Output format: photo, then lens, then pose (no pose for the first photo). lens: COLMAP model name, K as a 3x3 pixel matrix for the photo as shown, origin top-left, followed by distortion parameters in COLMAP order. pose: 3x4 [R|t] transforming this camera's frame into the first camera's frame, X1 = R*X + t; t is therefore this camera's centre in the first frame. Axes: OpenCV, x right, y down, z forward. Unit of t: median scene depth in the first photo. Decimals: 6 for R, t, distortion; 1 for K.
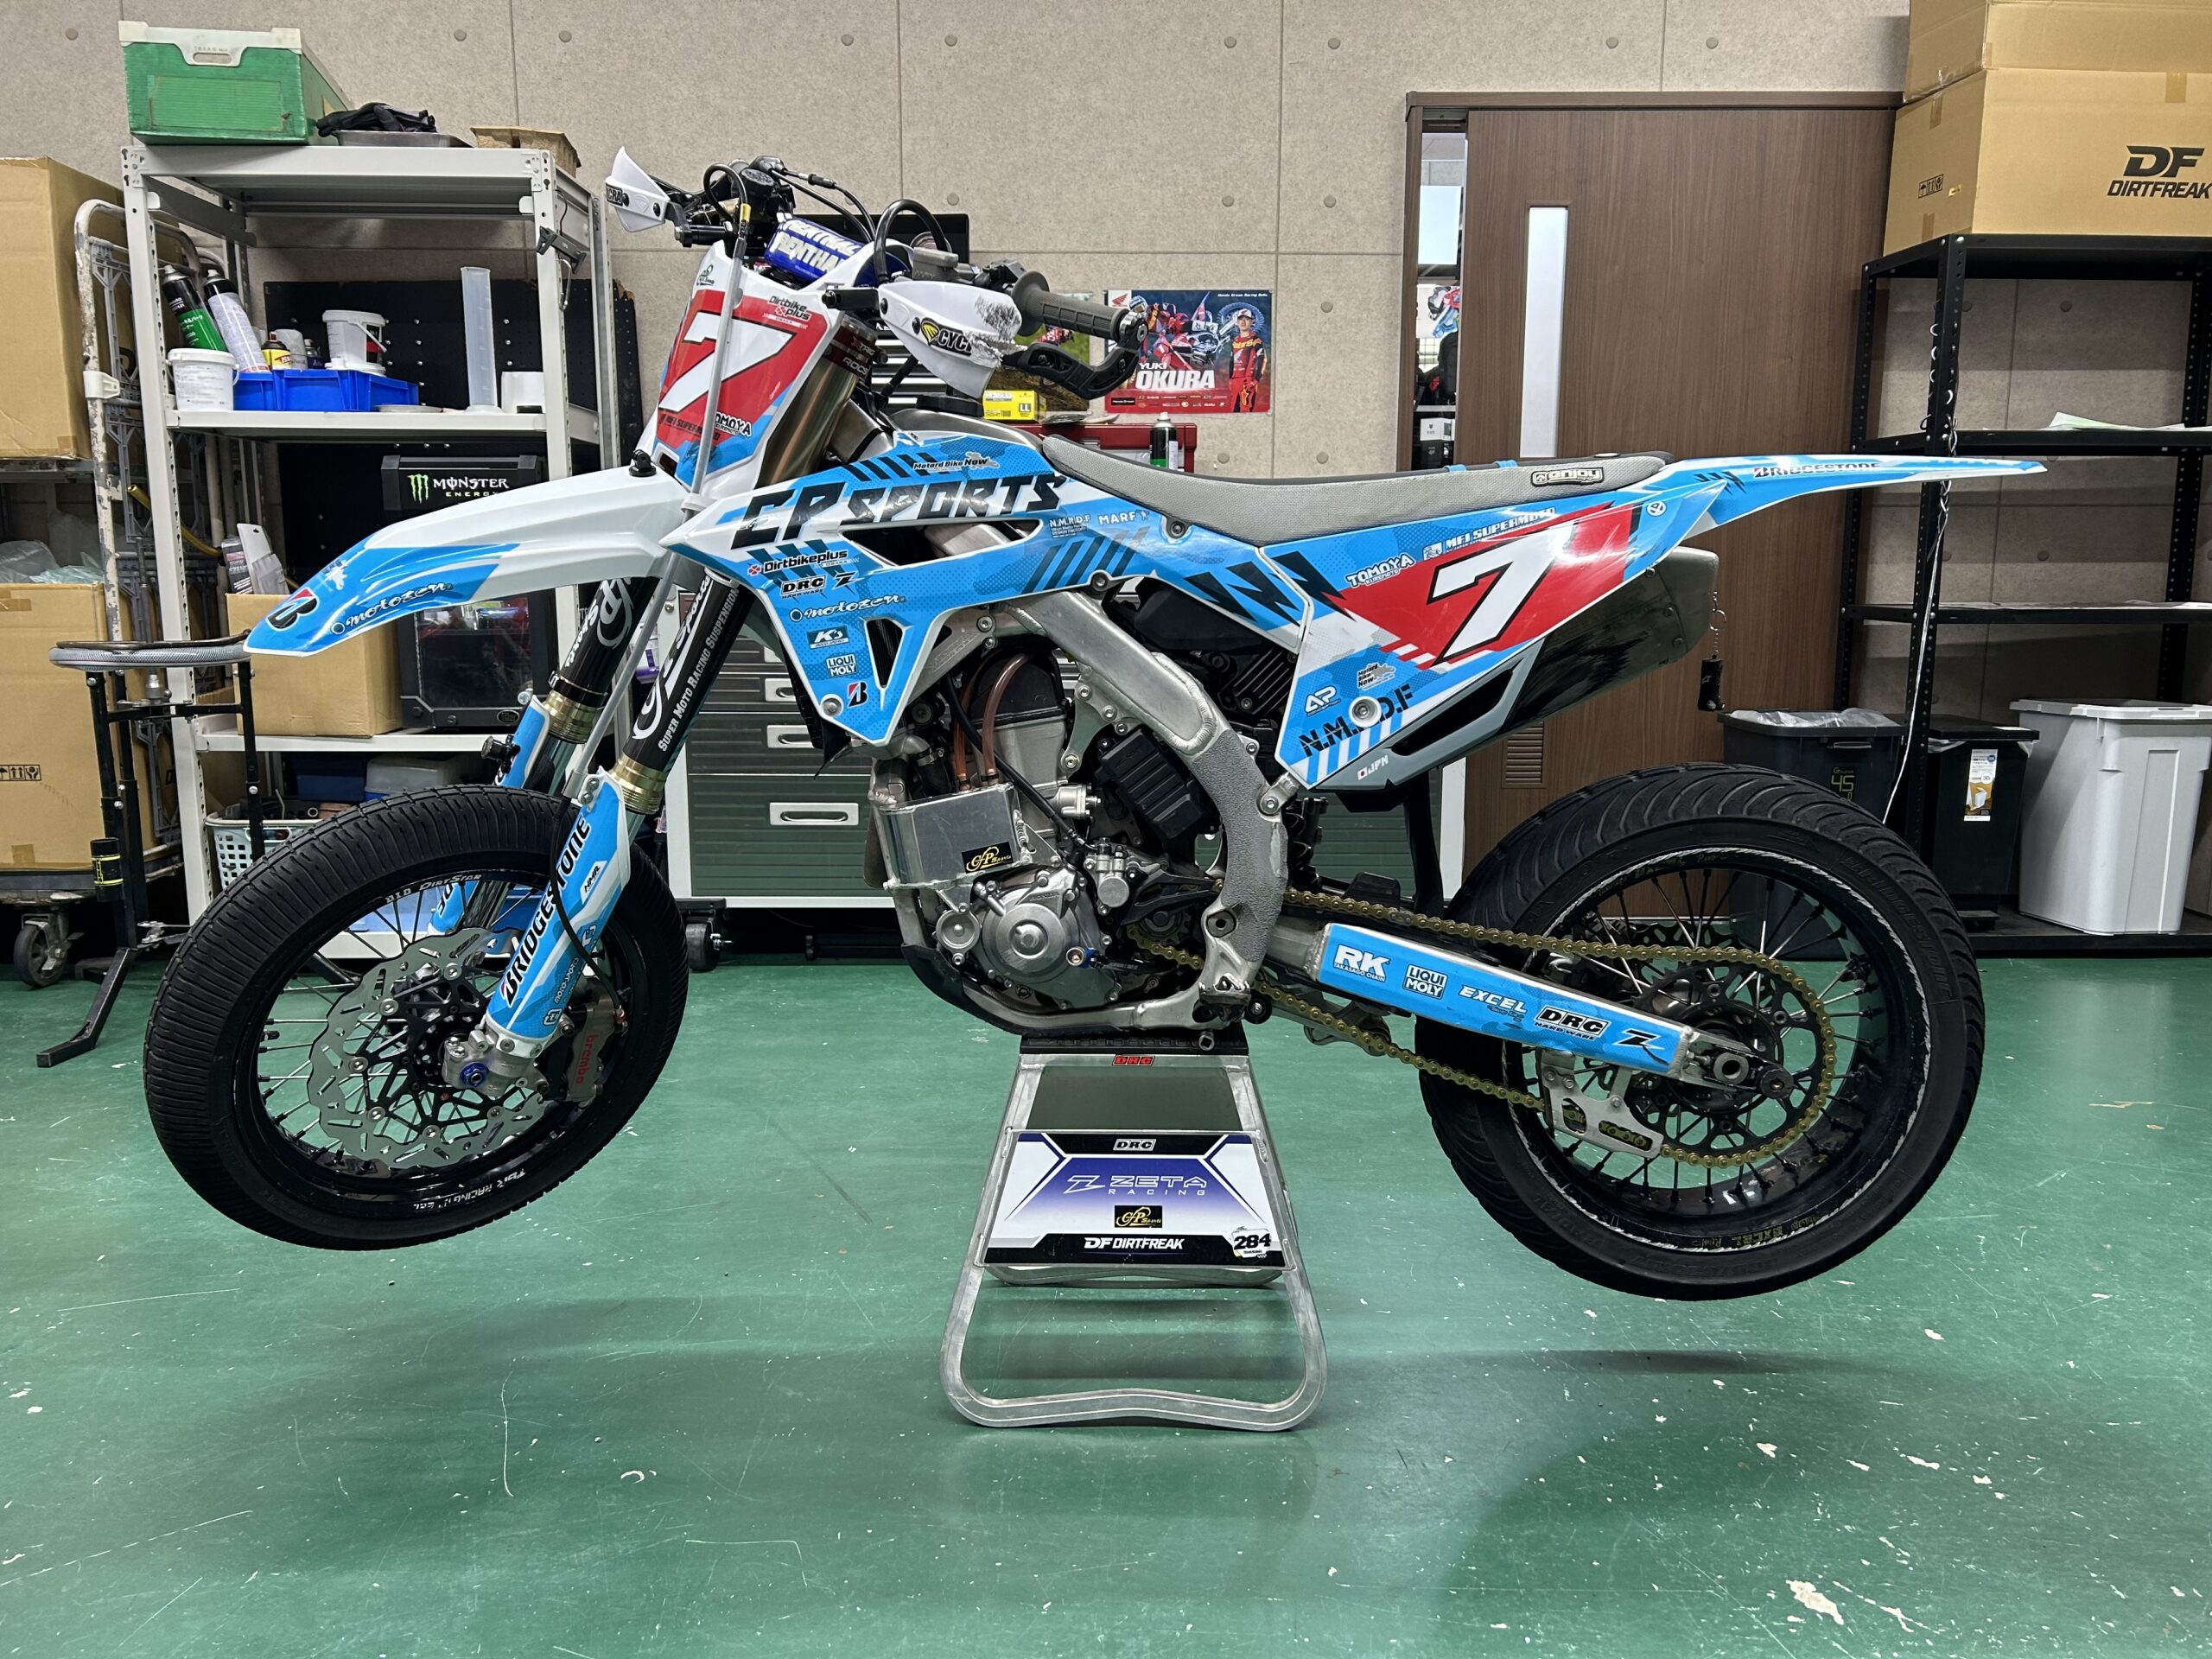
lens RADIAL K [[1687.6, 0, 1116.6], [0, 1687.6, 821.6], [0, 0, 1]] dist [0.029754, -0.049812]
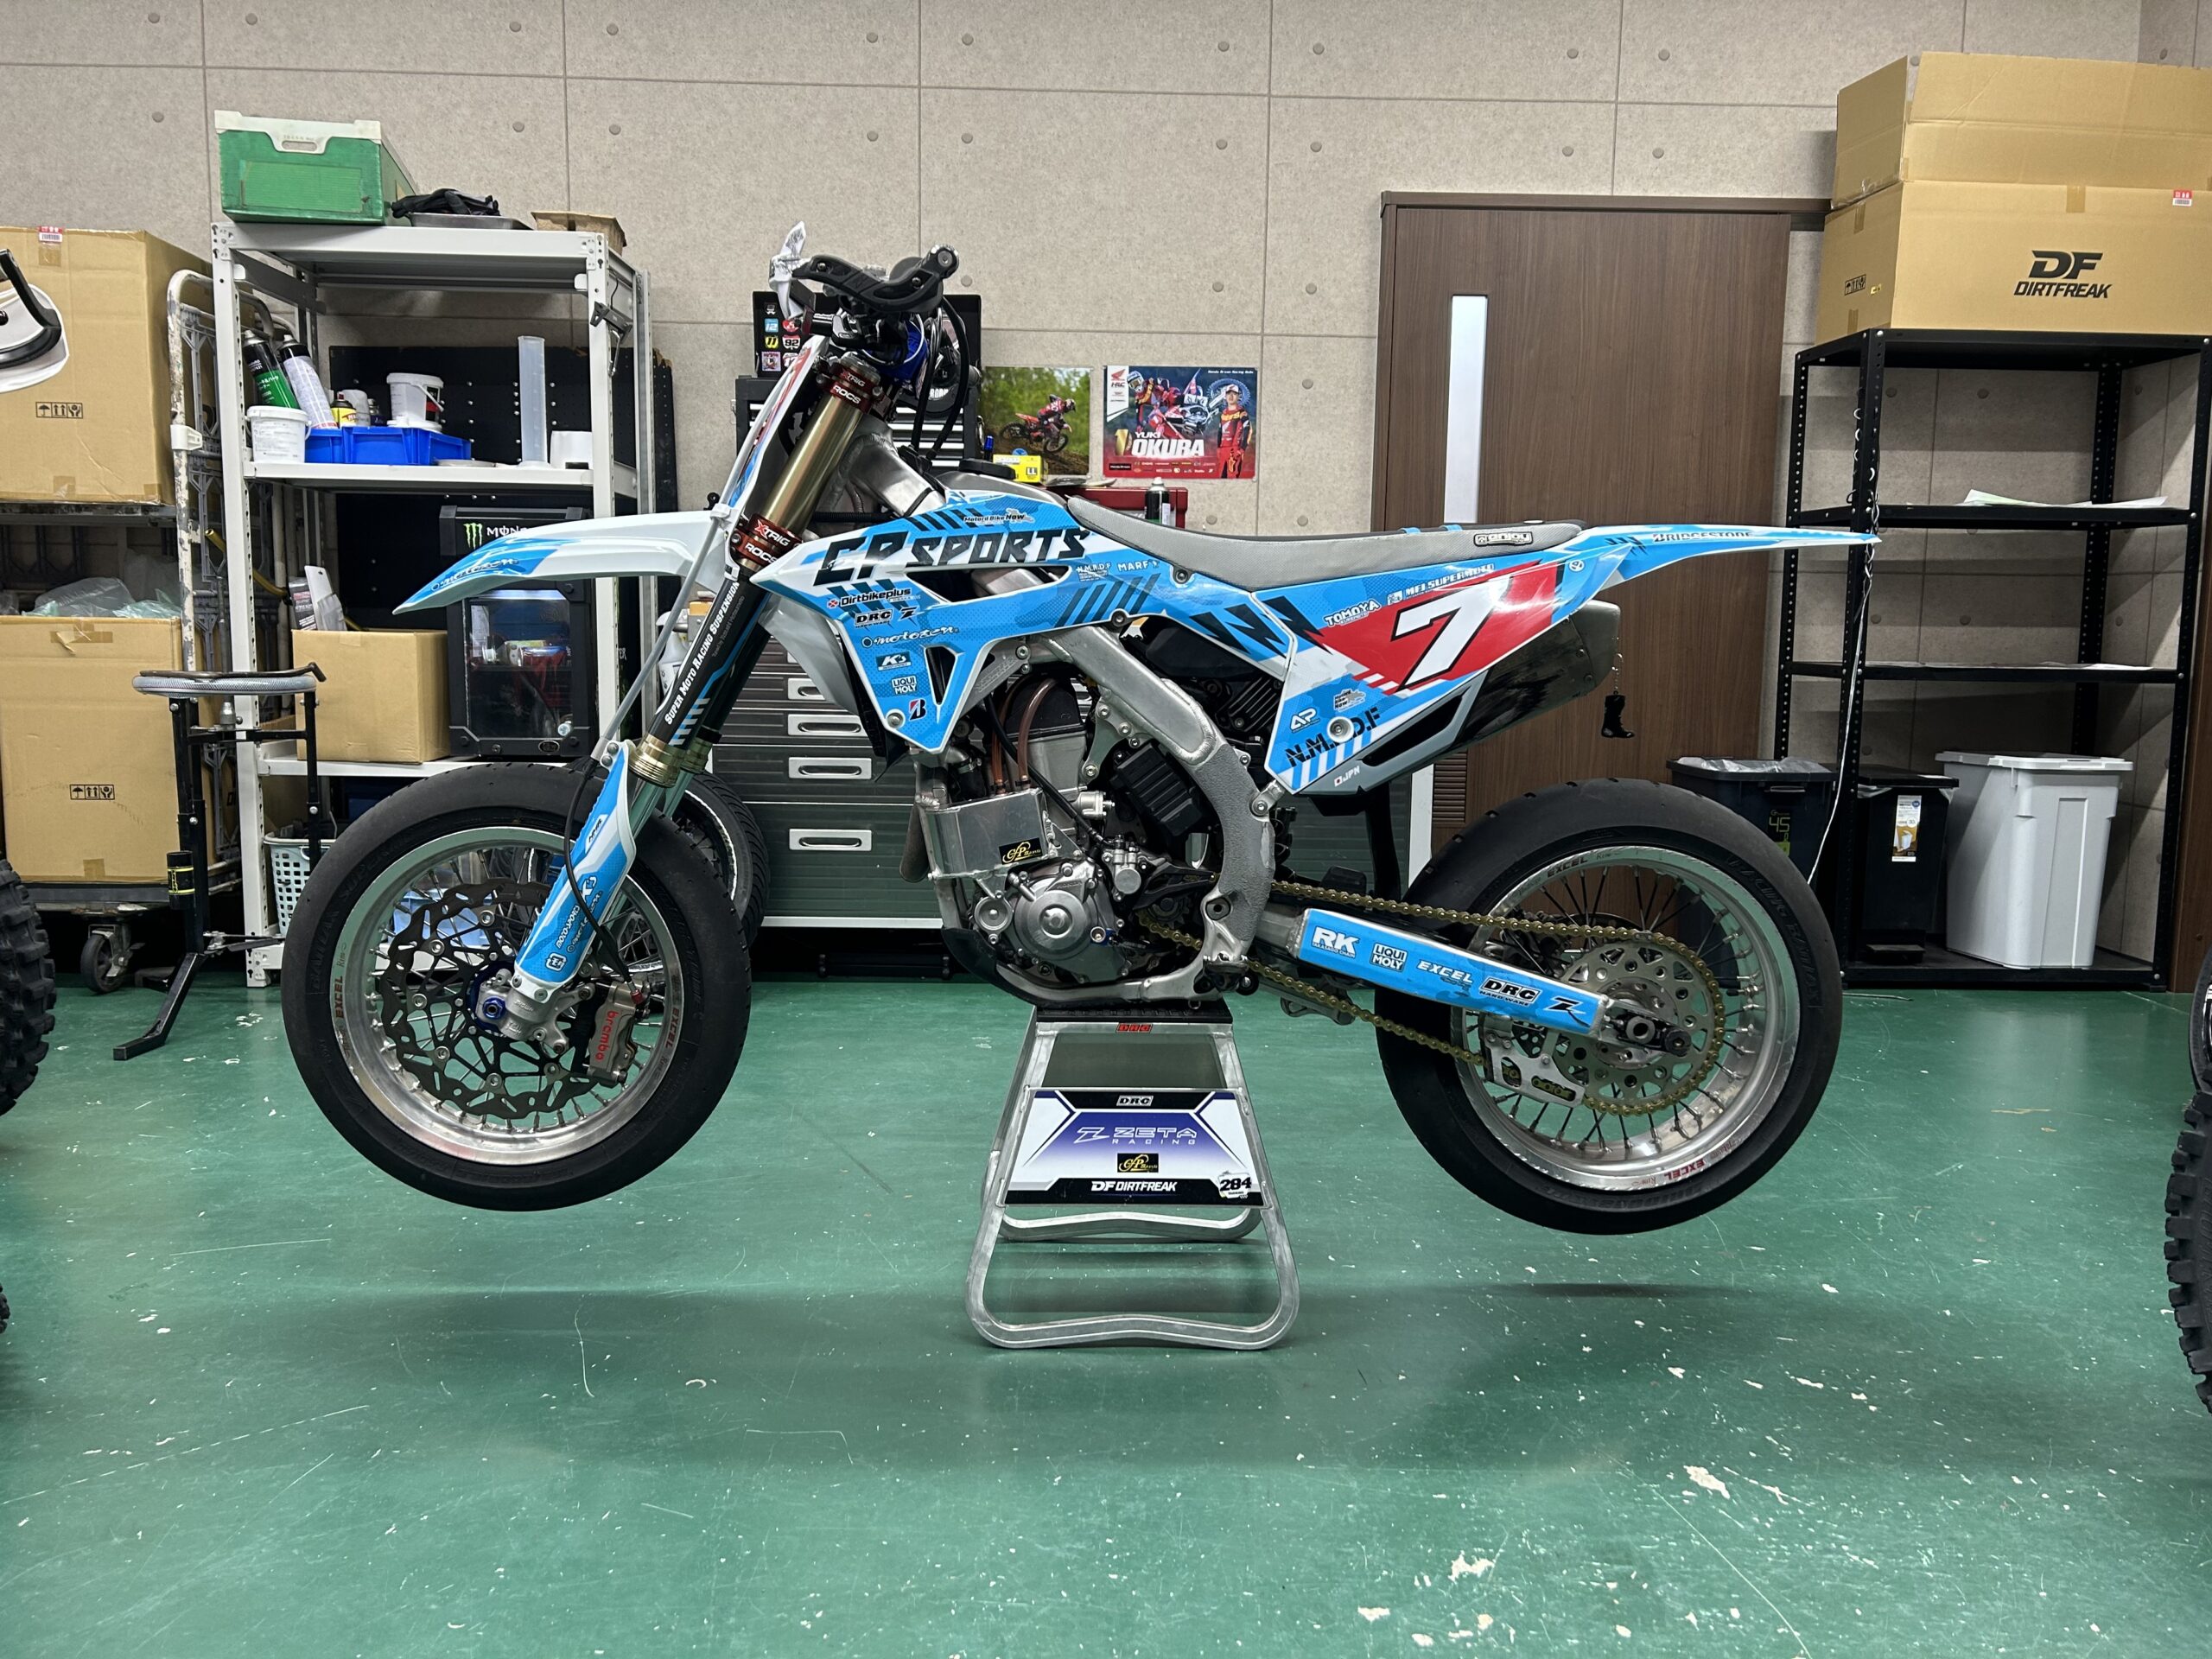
lens RADIAL K [[1680.5, 0, 1111.1], [0, 1680.5, 797.2], [0, 0, 1]] dist [0.028188, -0.051952]
pose [[0.999865, 0.012931, 0.010112, -0.011418], [-0.012429, 0.998760, -0.048202, 0.018561], [-0.010723, 0.048070, 0.998786, -0.080933]]
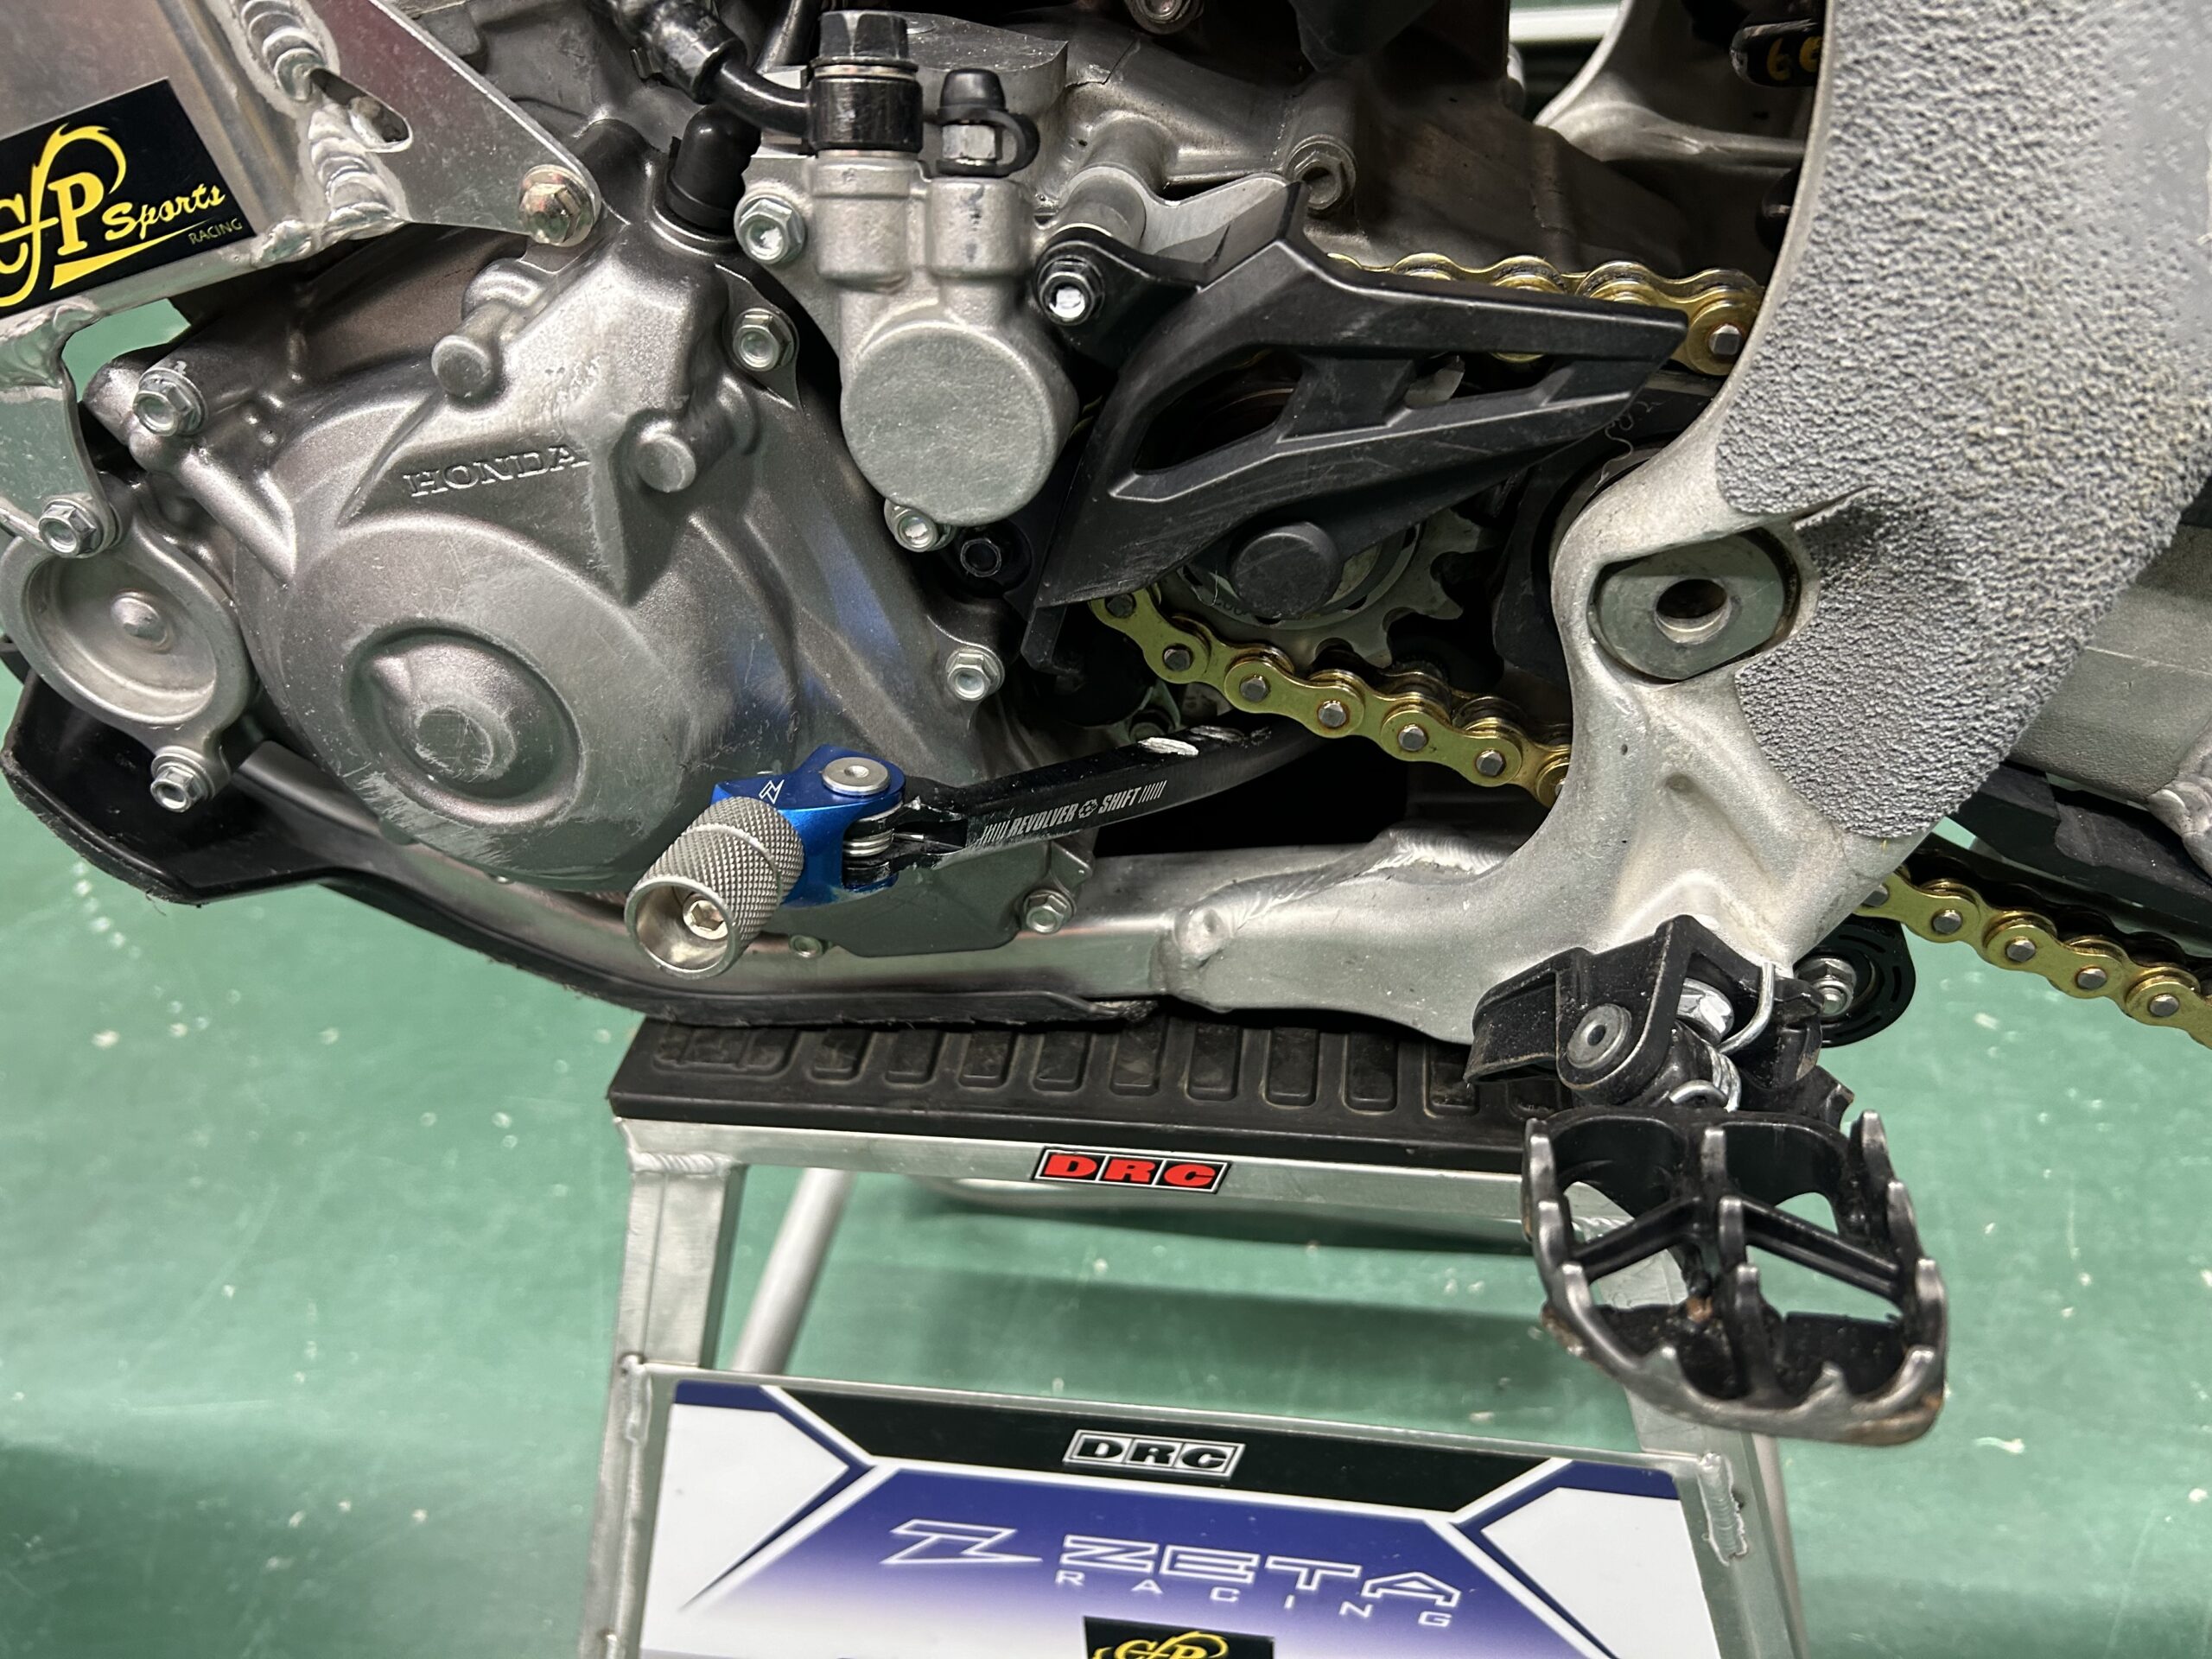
lens RADIAL K [[1687.6, 0, 1116.6], [0, 1687.6, 821.6], [0, 0, 1]] dist [0.029754, -0.049812]
pose [[0.982018, 0.047101, -0.182820, 0.019478], [0.049529, 0.870182, 0.490236, 0.000429], [0.182177, -0.490475, 0.852201, 0.400540]]
